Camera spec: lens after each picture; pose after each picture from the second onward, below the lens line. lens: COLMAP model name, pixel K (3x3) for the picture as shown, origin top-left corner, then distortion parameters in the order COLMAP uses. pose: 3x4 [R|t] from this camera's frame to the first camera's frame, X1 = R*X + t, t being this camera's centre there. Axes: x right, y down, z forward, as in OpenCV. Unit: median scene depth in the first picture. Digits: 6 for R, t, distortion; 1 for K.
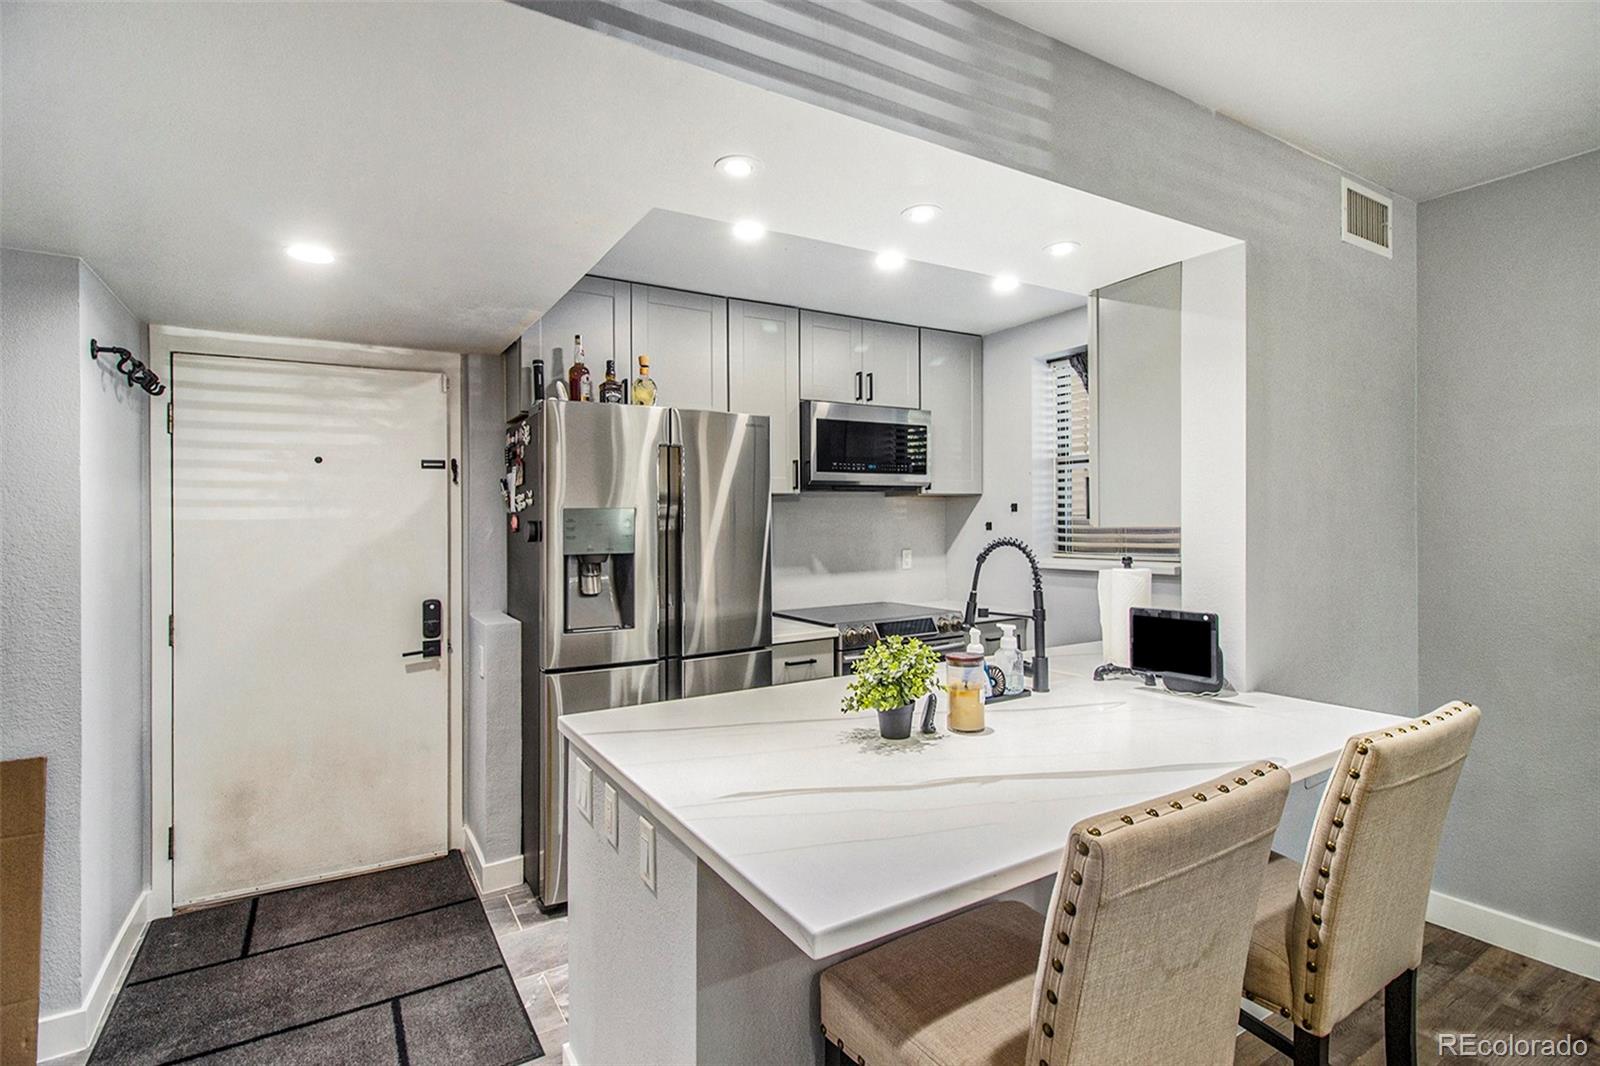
lens RADIAL K [[772.3, 0, 803.5], [0, 772.3, 533.4], [0, 0, 1]] dist [0.000770, -0.006327]
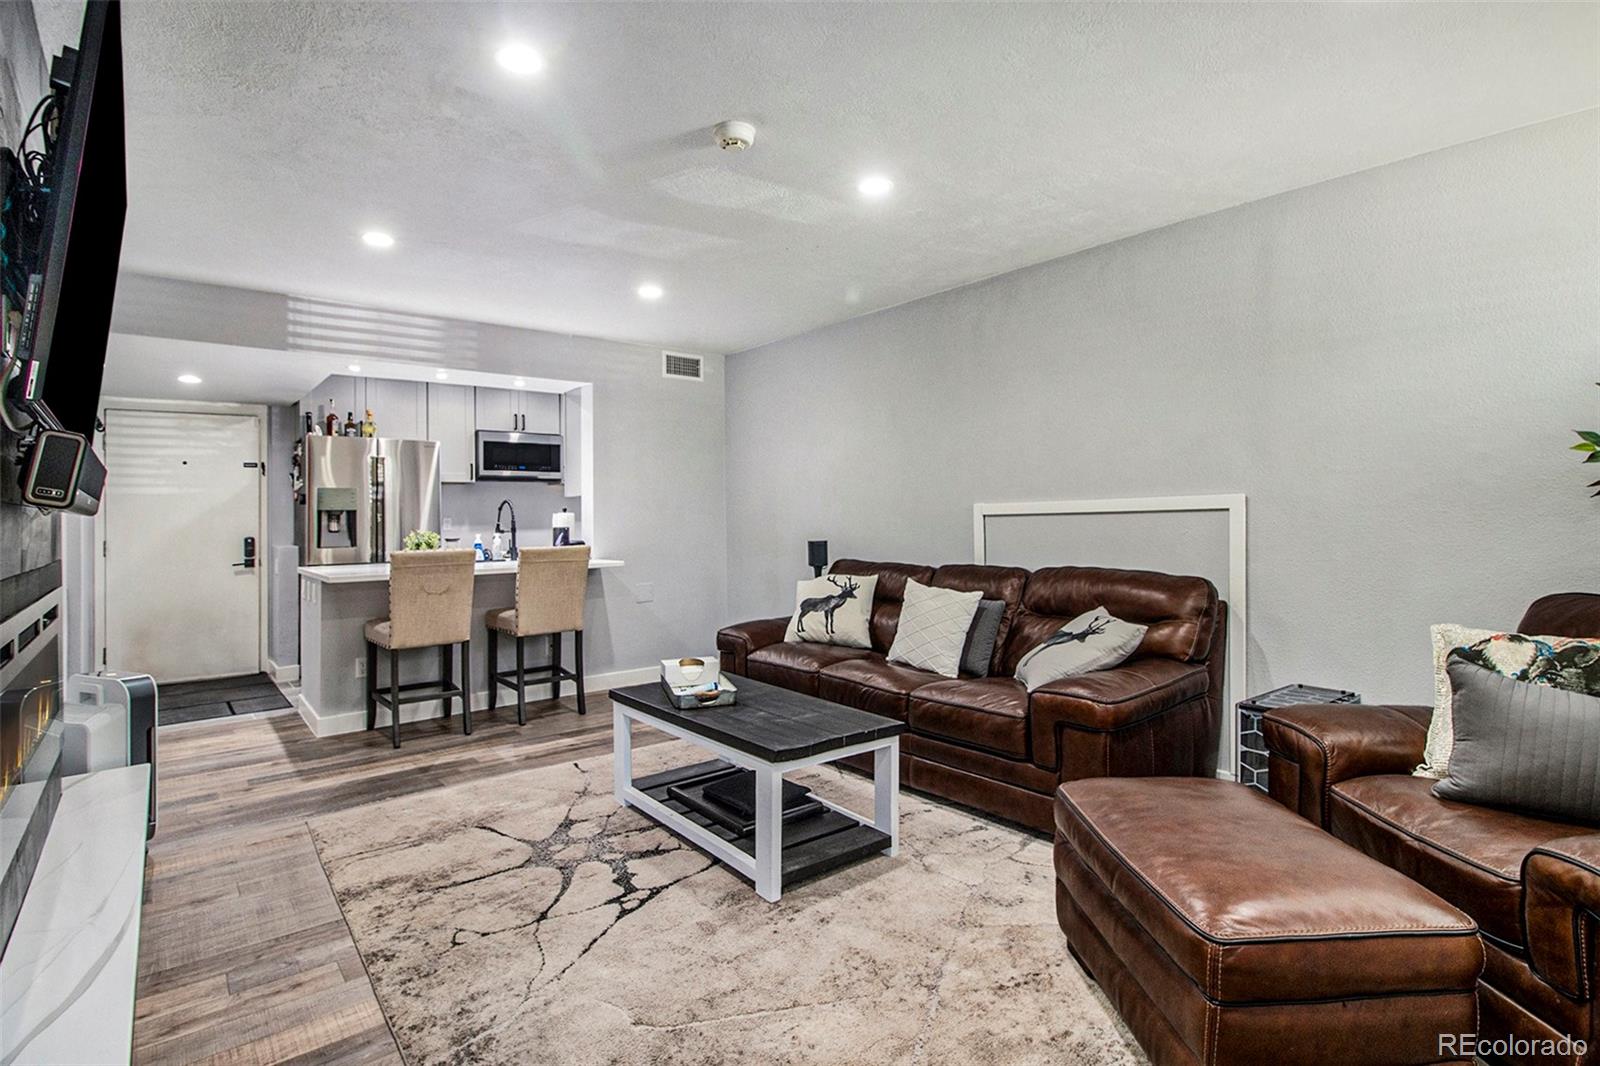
lens RADIAL K [[772.3, 0, 795.7], [0, 772.3, 522.0], [0, 0, 1]] dist [0.000770, -0.006327]
pose [[0.989735, -0.000659, 0.142915, 0.581966], [0.001516, 0.999982, -0.005890, 0.064241], [-0.142909, 0.006046, 0.989717, -1.078854]]
